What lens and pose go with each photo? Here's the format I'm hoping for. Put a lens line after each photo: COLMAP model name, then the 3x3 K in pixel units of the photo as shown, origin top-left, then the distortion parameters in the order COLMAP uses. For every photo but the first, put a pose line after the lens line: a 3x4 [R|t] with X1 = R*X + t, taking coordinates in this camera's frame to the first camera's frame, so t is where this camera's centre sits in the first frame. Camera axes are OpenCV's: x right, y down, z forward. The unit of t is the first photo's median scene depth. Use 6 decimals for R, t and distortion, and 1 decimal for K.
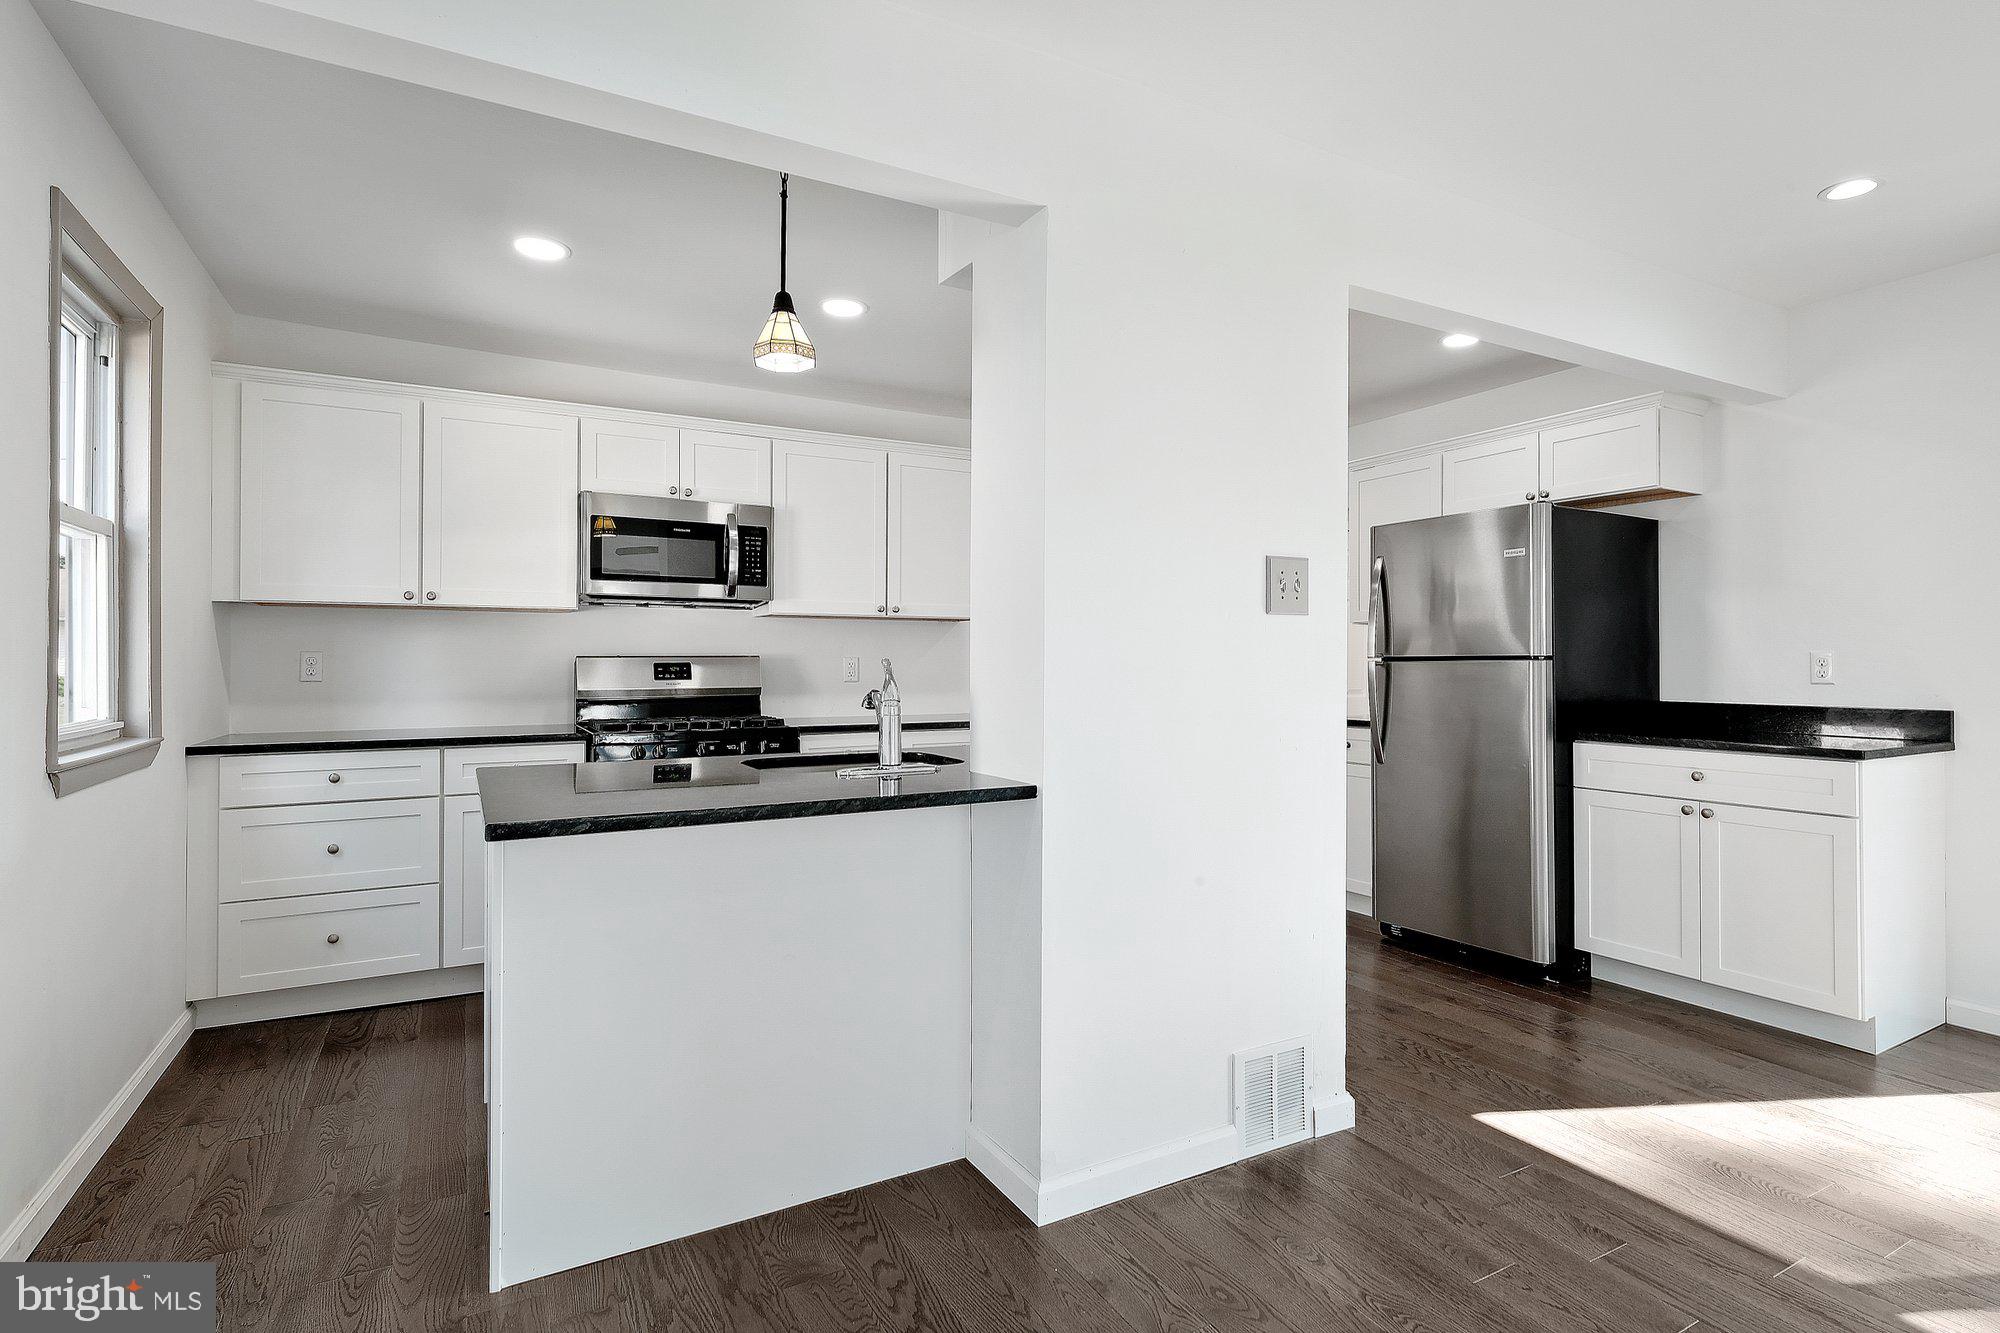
lens RADIAL K [[982.0, 0, 997.3], [0, 982.0, 656.5], [0, 0, 1]] dist [-0.002260, -0.000119]
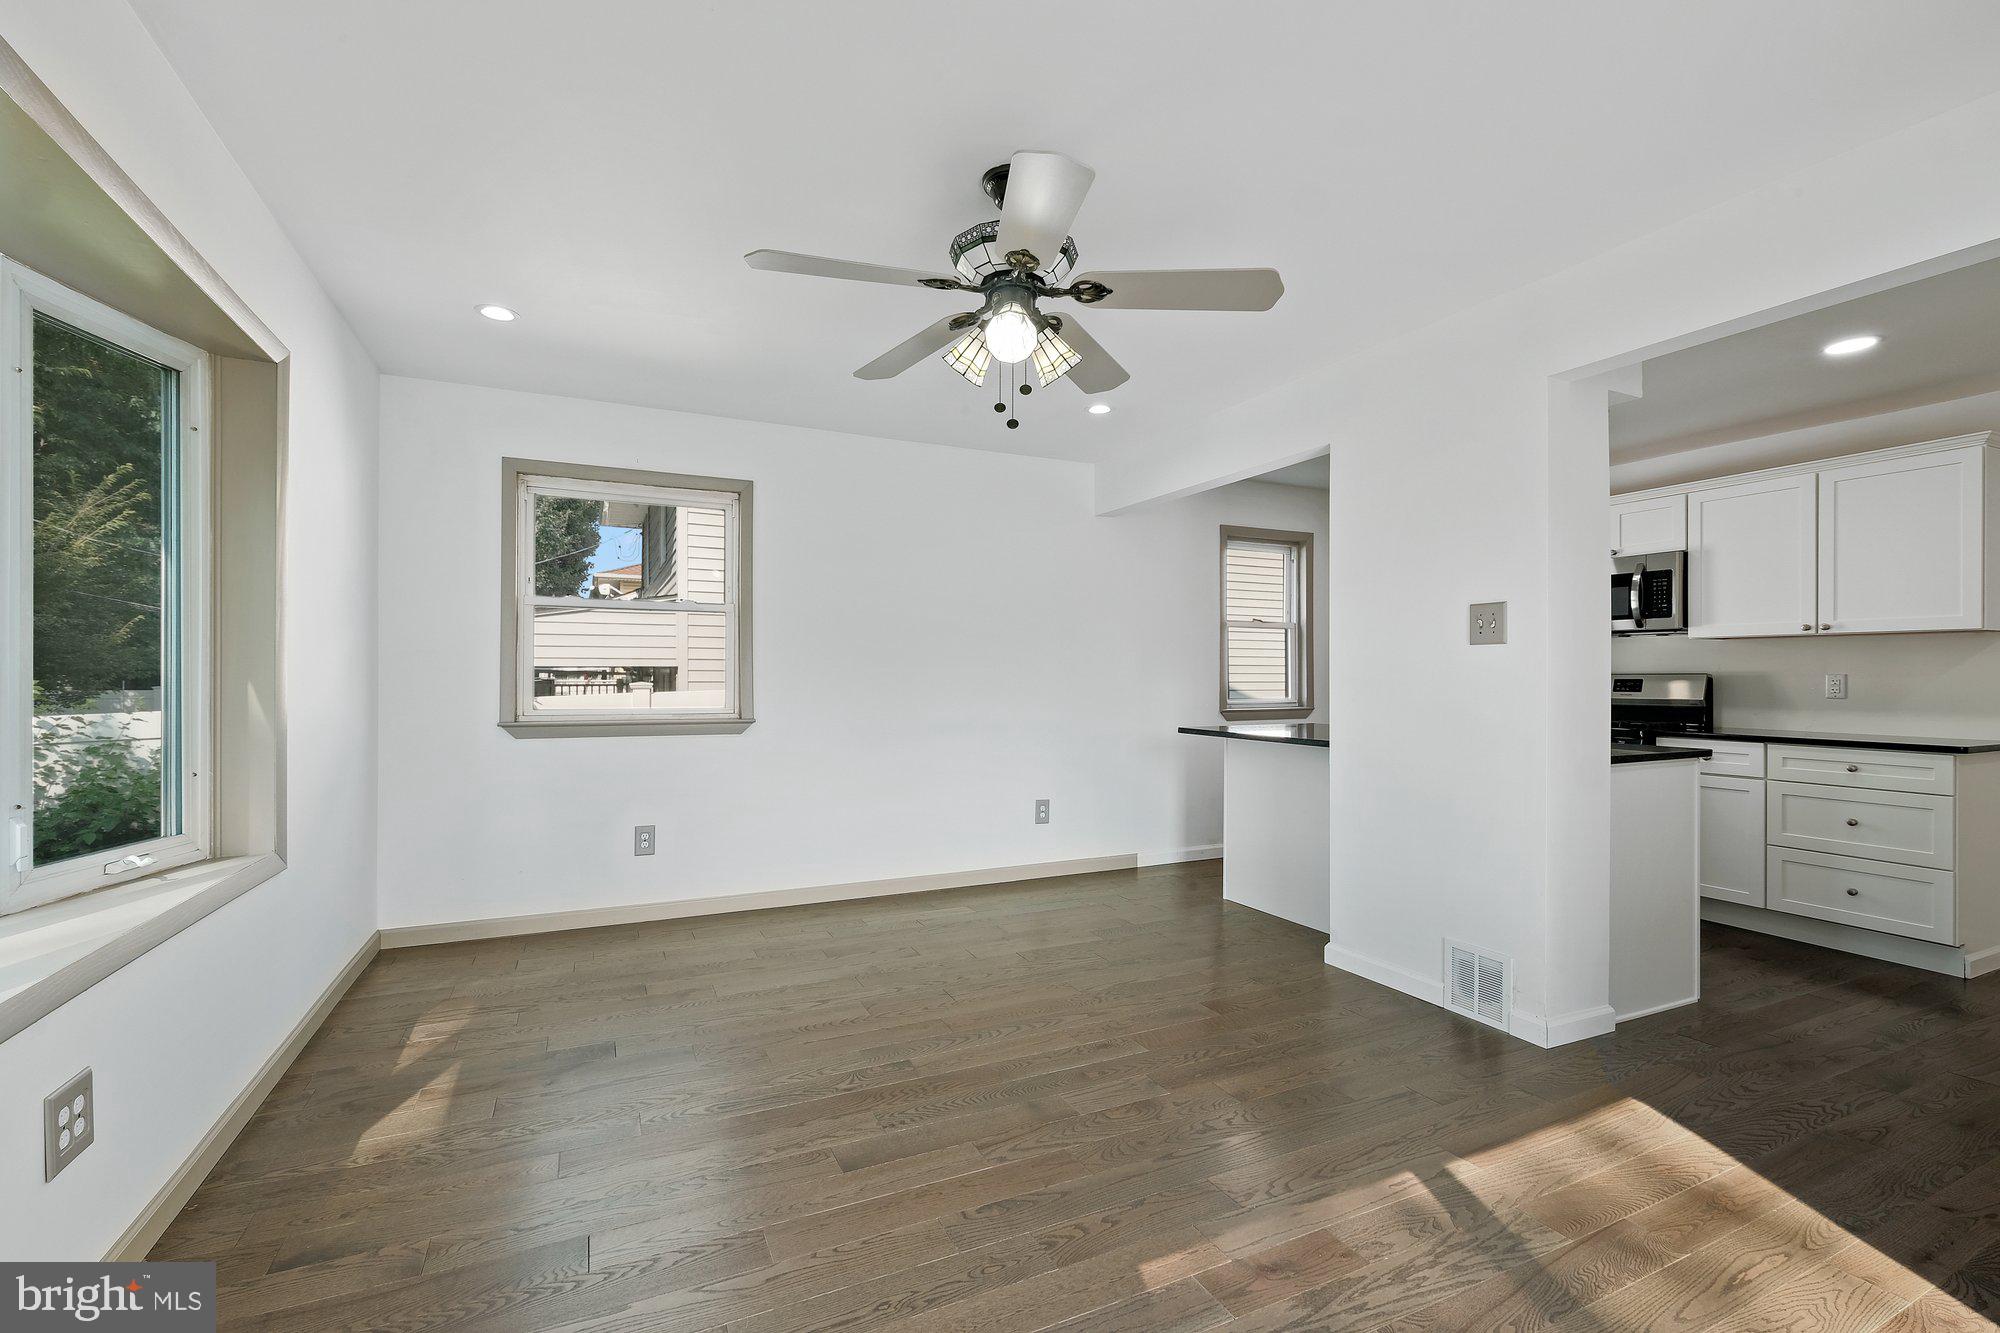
lens RADIAL K [[871.3, 0, 1000.8], [0, 871.3, 669.3], [0, 0, 1]] dist [-0.002085, -0.000219]
pose [[-0.052153, -0.007180, -0.998613, 1.252120], [0.002490, 0.999970, -0.007320, -0.000167], [0.998636, -0.002868, -0.052133, 0.298257]]
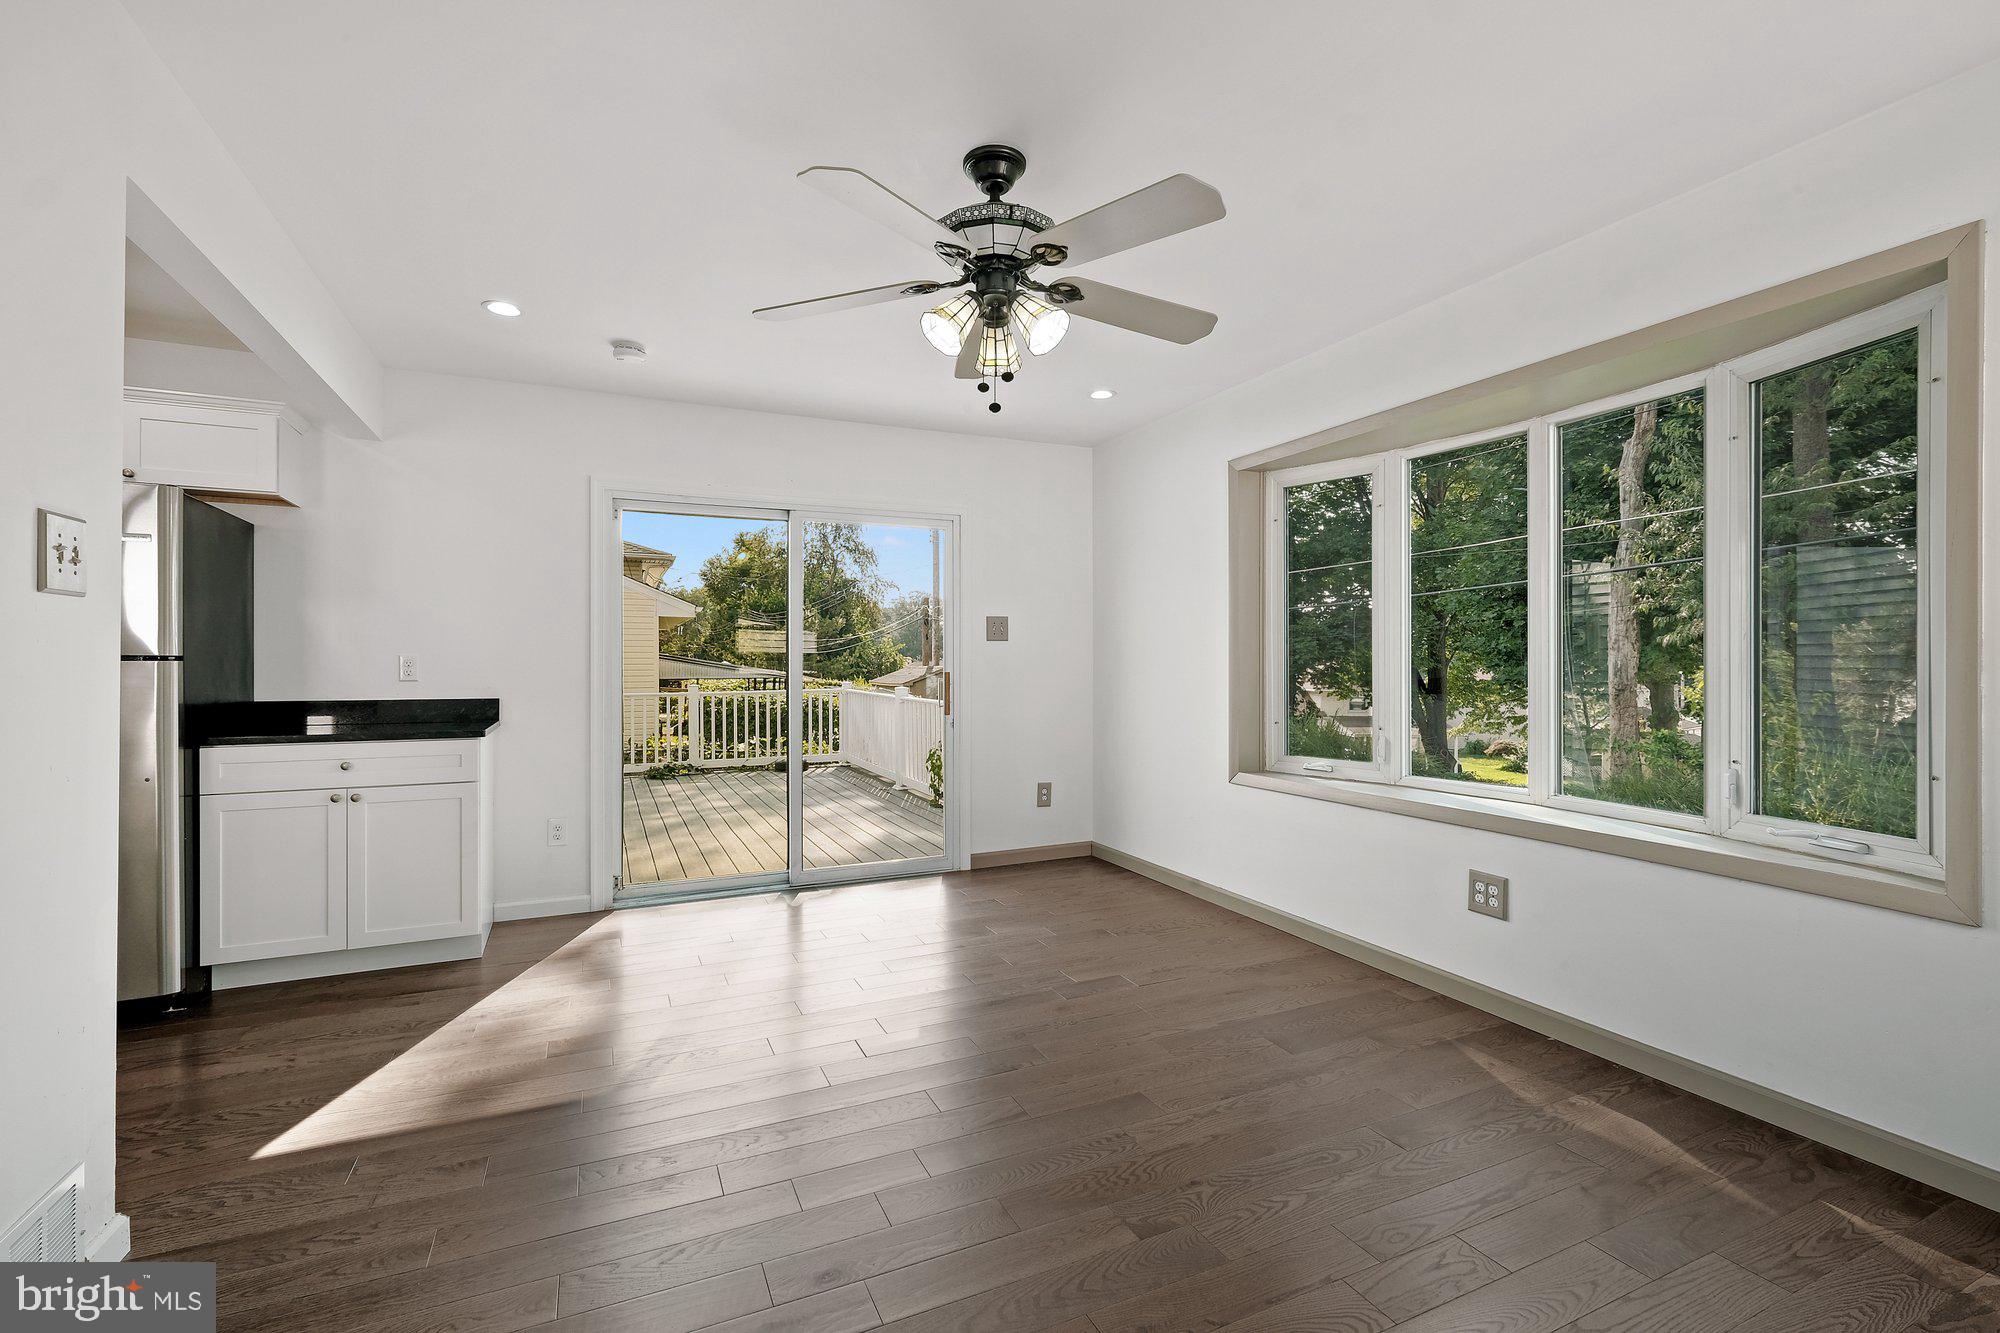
lens RADIAL K [[871.3, 0, 1000.8], [0, 871.3, 669.3], [0, 0, 1]] dist [-0.002085, -0.000219]
pose [[0.062924, -0.003490, 0.998012, -0.237426], [-0.007018, 0.999968, 0.003940, 0.003964], [-0.997994, -0.007252, 0.062898, 0.216595]]
